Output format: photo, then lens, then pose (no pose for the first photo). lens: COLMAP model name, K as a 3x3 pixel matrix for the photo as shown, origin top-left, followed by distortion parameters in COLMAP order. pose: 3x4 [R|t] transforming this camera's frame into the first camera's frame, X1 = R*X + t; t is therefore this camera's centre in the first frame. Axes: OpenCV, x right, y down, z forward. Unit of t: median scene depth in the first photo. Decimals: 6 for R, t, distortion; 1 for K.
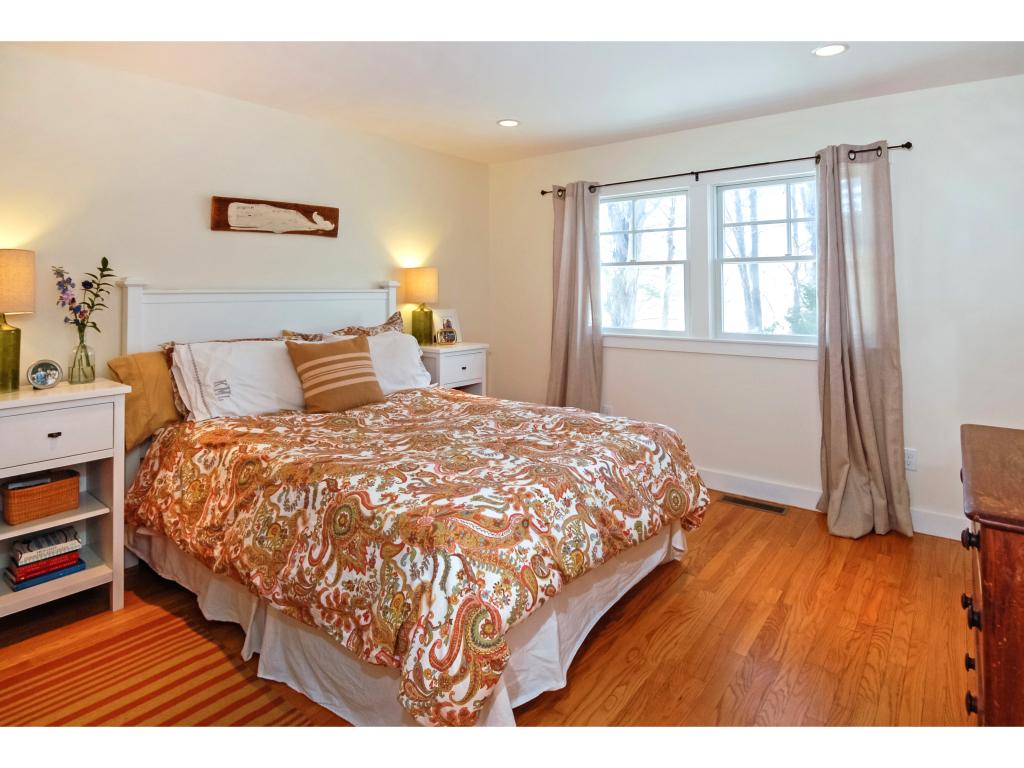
lens RADIAL K [[566.8, 0, 520.8], [0, 566.8, 359.6], [0, 0, 1]] dist [0.023503, -0.000610]
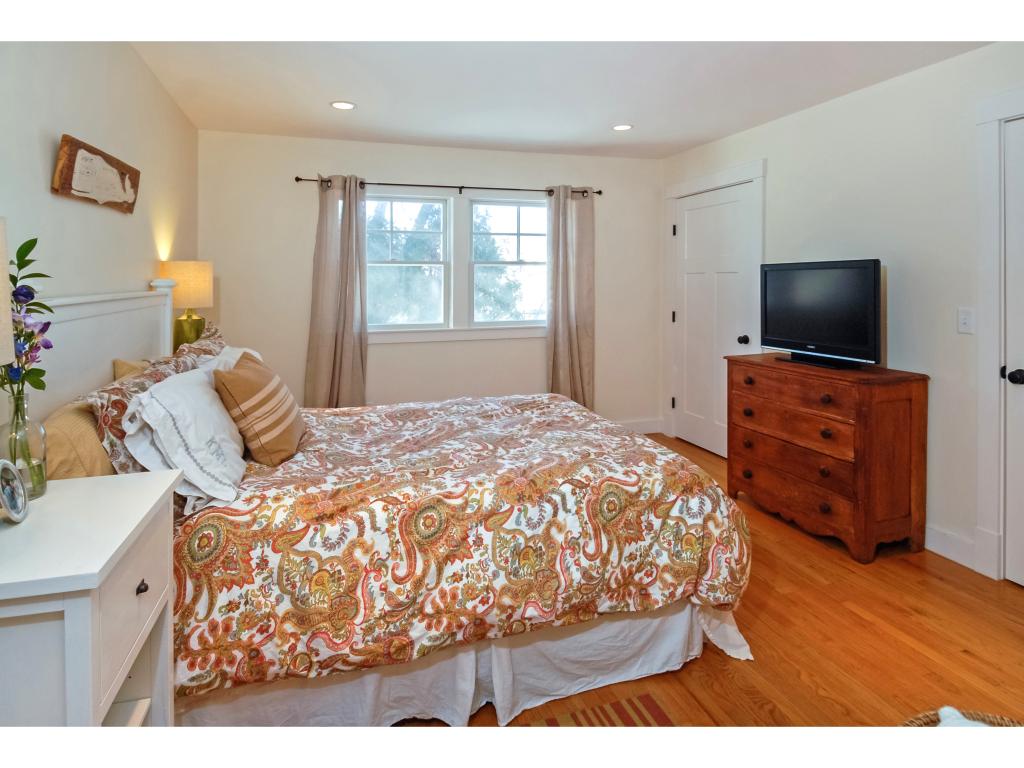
lens RADIAL K [[566.8, 0, 520.8], [0, 566.8, 359.6], [0, 0, 1]] dist [0.023503, -0.000610]
pose [[0.567815, -0.117873, 0.814673, -1.011736], [0.105879, 0.991932, 0.069724, -0.072554], [-0.816318, 0.046666, 0.575714, 0.400534]]
